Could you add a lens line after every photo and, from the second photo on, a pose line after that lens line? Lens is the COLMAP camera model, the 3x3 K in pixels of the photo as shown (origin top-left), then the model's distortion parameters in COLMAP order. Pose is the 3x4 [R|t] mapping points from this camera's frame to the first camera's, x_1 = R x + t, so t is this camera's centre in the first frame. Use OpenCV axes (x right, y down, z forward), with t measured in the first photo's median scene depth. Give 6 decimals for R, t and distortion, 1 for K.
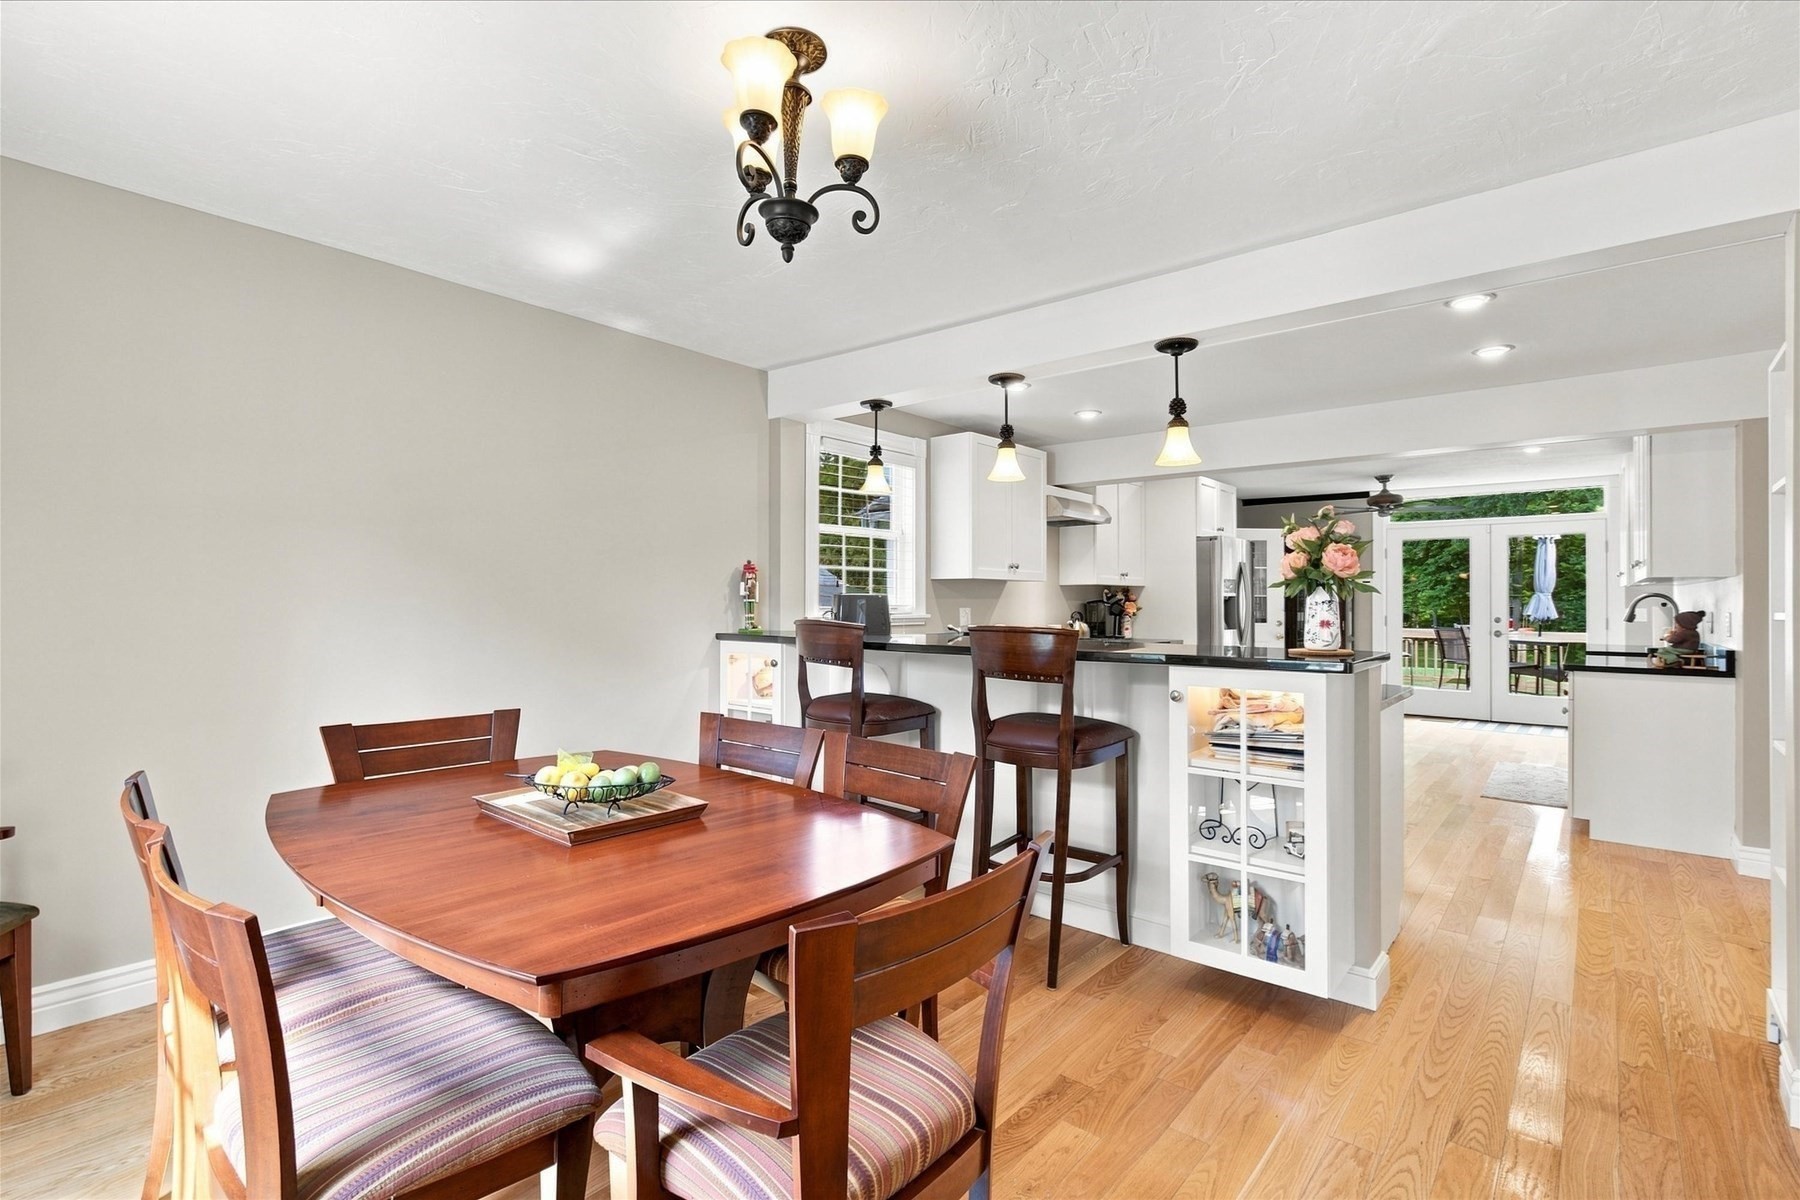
lens RADIAL K [[840.0, 0, 907.7], [0, 840.0, 606.4], [0, 0, 1]] dist [0.007613, -0.000165]
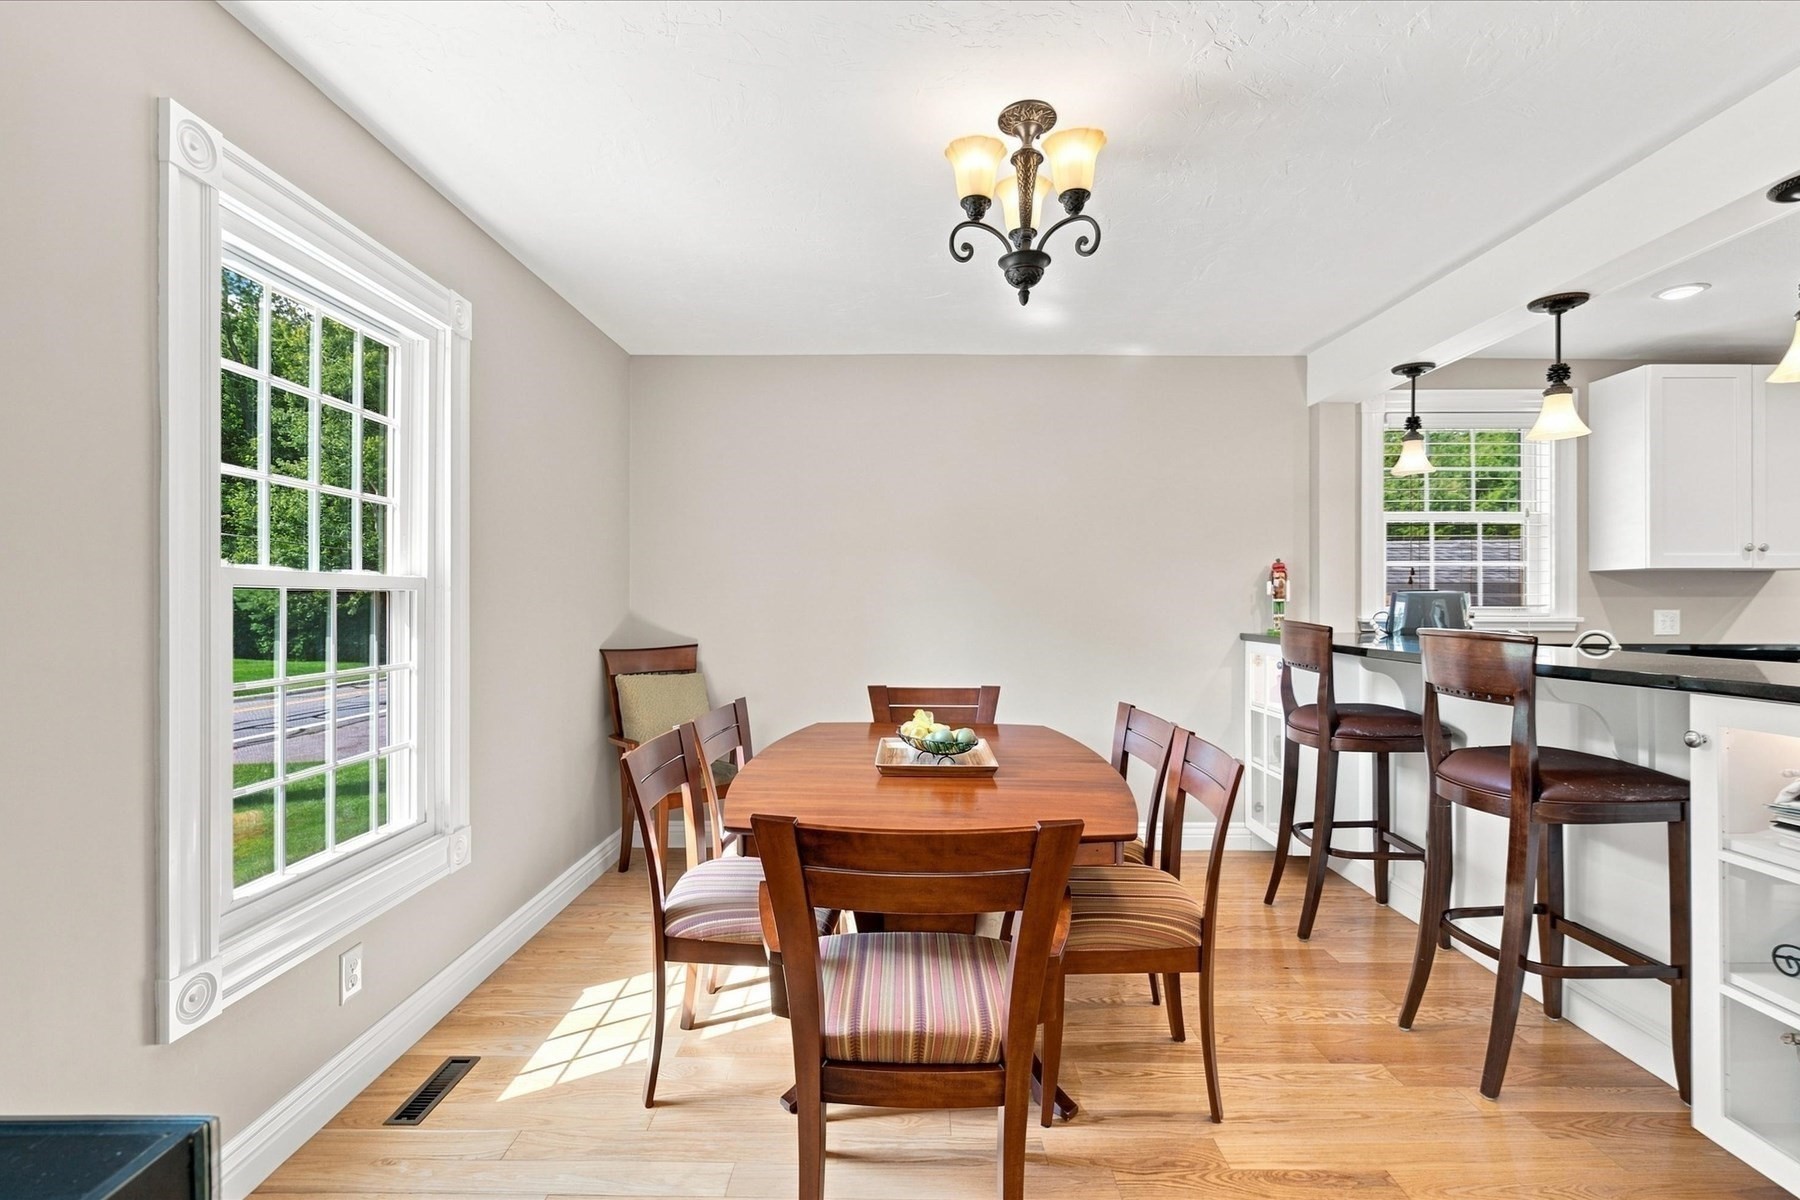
lens RADIAL K [[840.0, 0, 902.7], [0, 840.0, 598.5], [0, 0, 1]] dist [0.007613, -0.000165]
pose [[0.634469, -0.007700, -0.772910, 0.386266], [-0.004305, 0.999900, -0.013495, 0.007554], [0.772936, 0.011889, 0.634372, 0.084094]]
